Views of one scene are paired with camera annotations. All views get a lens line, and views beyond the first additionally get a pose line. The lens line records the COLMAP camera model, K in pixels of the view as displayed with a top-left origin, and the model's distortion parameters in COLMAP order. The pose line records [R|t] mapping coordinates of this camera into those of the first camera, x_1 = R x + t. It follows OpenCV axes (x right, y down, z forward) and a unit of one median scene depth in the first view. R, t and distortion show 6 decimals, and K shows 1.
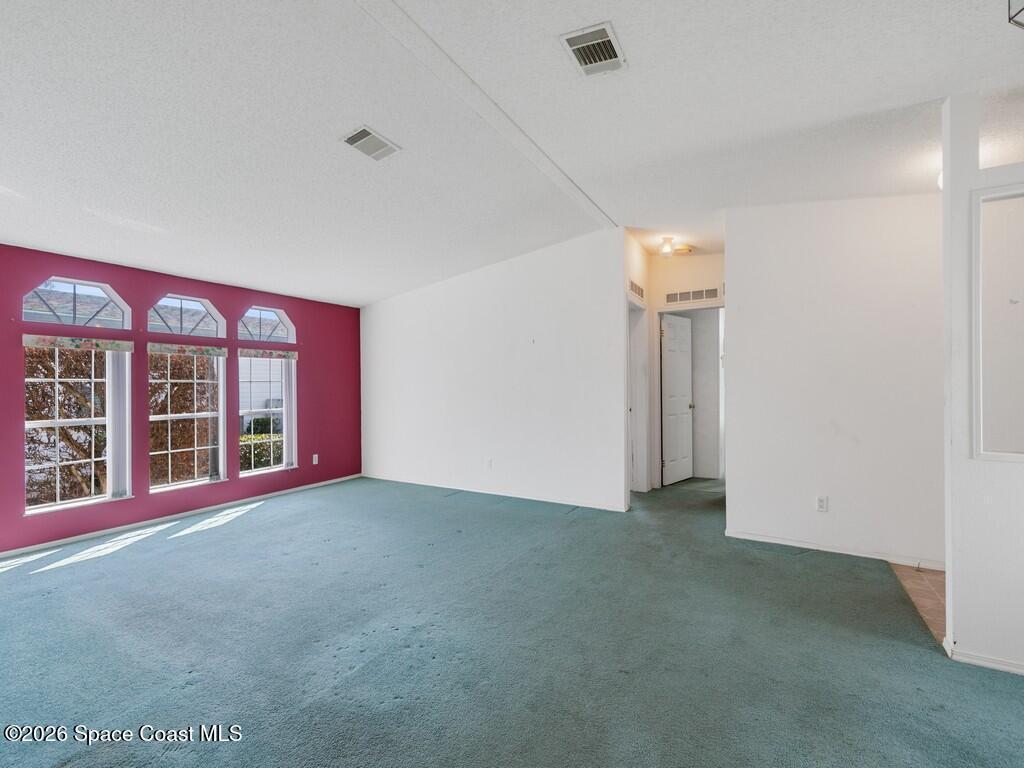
lens RADIAL K [[517.7, 0, 512.0], [0, 517.7, 384.0], [0, 0, 1]] dist [0.001648, 0.000805]
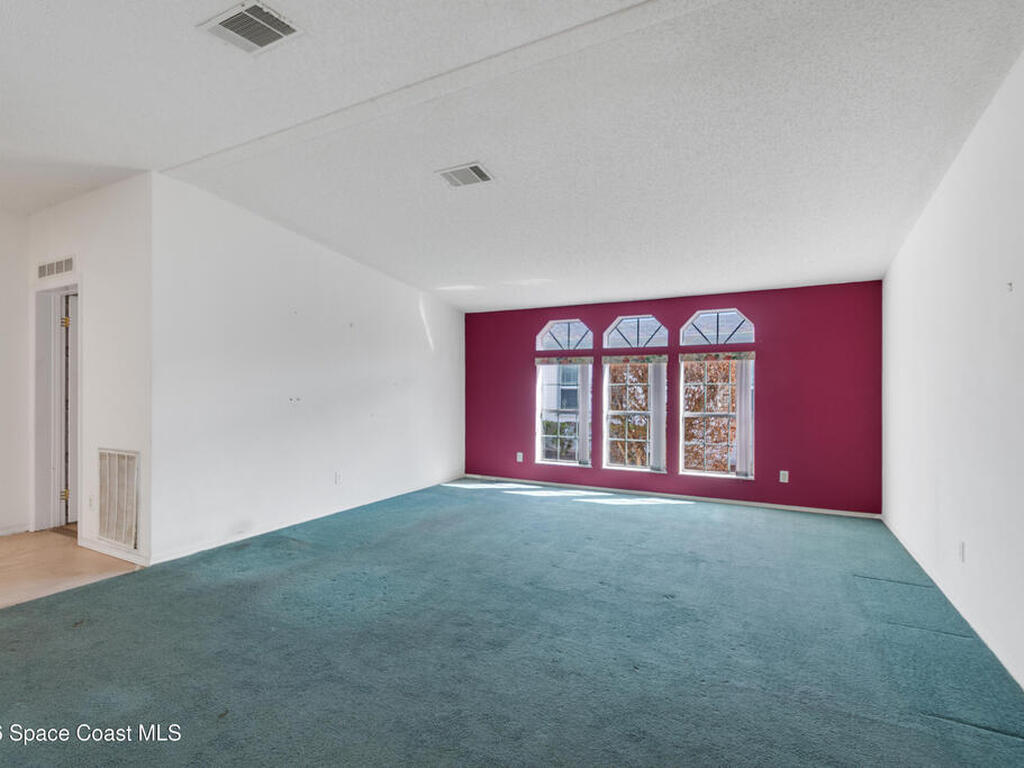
lens RADIAL K [[435.0, 0, 467.8], [0, 435.0, 388.3], [0, 0, 1]] dist [-0.001561, -0.000049]
pose [[0.019836, -0.001625, -0.999802, 0.346108], [-0.003924, 0.999991, -0.001704, 0.005501], [0.999796, 0.003958, 0.019829, 0.512624]]
